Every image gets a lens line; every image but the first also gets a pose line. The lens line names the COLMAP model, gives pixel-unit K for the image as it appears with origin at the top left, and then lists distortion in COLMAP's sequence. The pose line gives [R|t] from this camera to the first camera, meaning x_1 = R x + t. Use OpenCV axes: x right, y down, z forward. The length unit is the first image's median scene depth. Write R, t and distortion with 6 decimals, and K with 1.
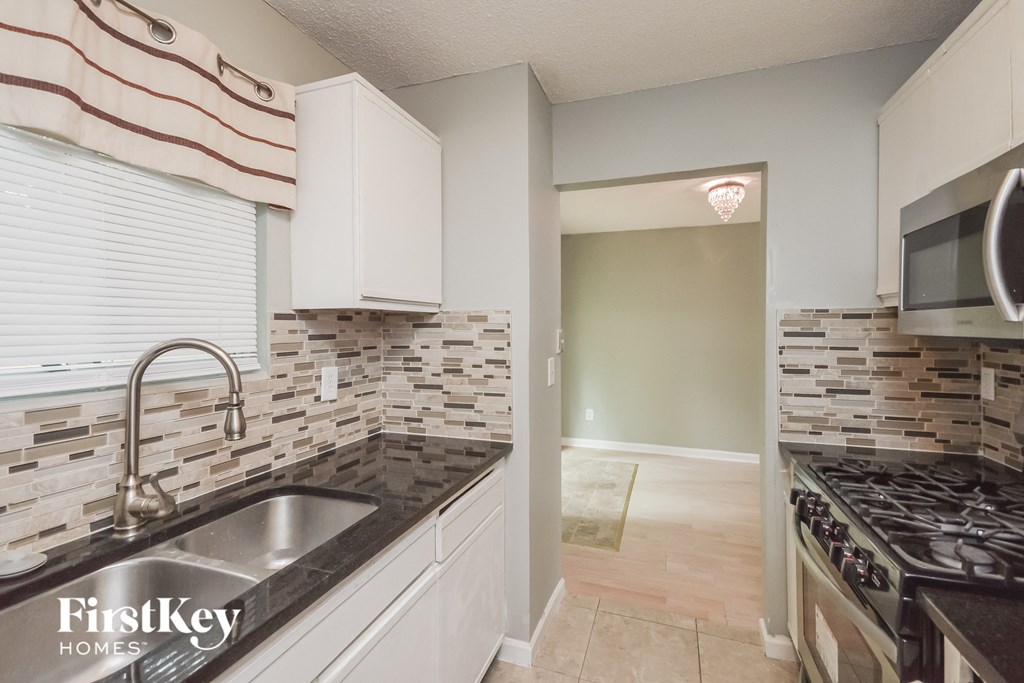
lens RADIAL K [[456.0, 0, 513.5], [0, 456.0, 334.0], [0, 0, 1]] dist [0.010856, -0.005395]
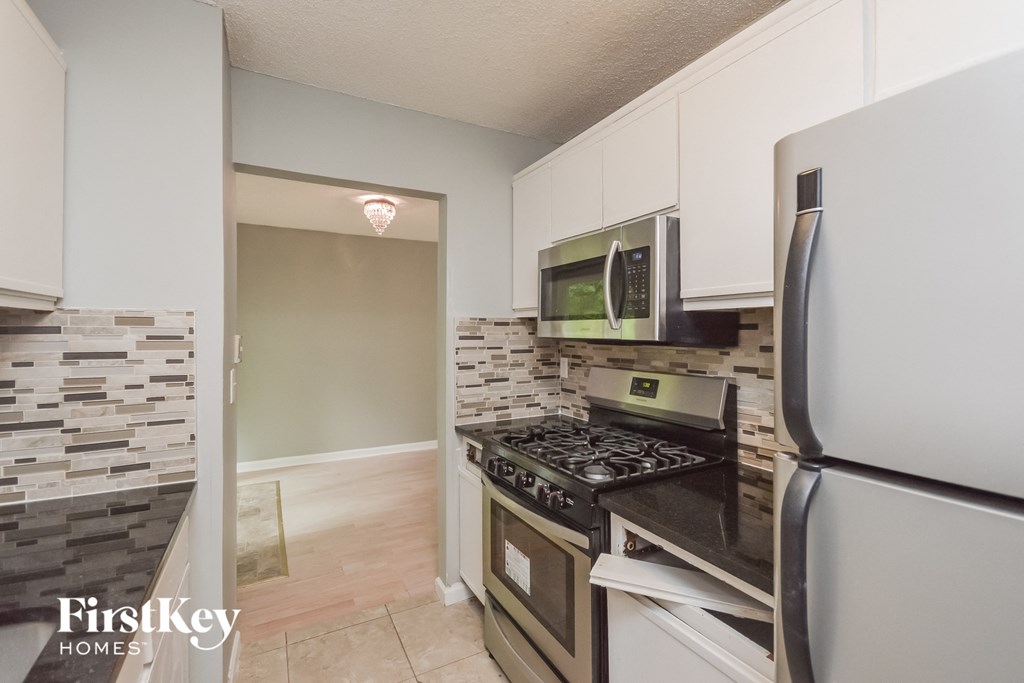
lens RADIAL K [[456.0, 0, 510.4], [0, 456.0, 339.6], [0, 0, 1]] dist [0.010856, -0.005395]
pose [[0.670749, -0.013603, 0.741559, -0.218120], [0.013184, 0.999893, 0.006417, -0.000873], [-0.741567, 0.005472, 0.670857, 0.070295]]
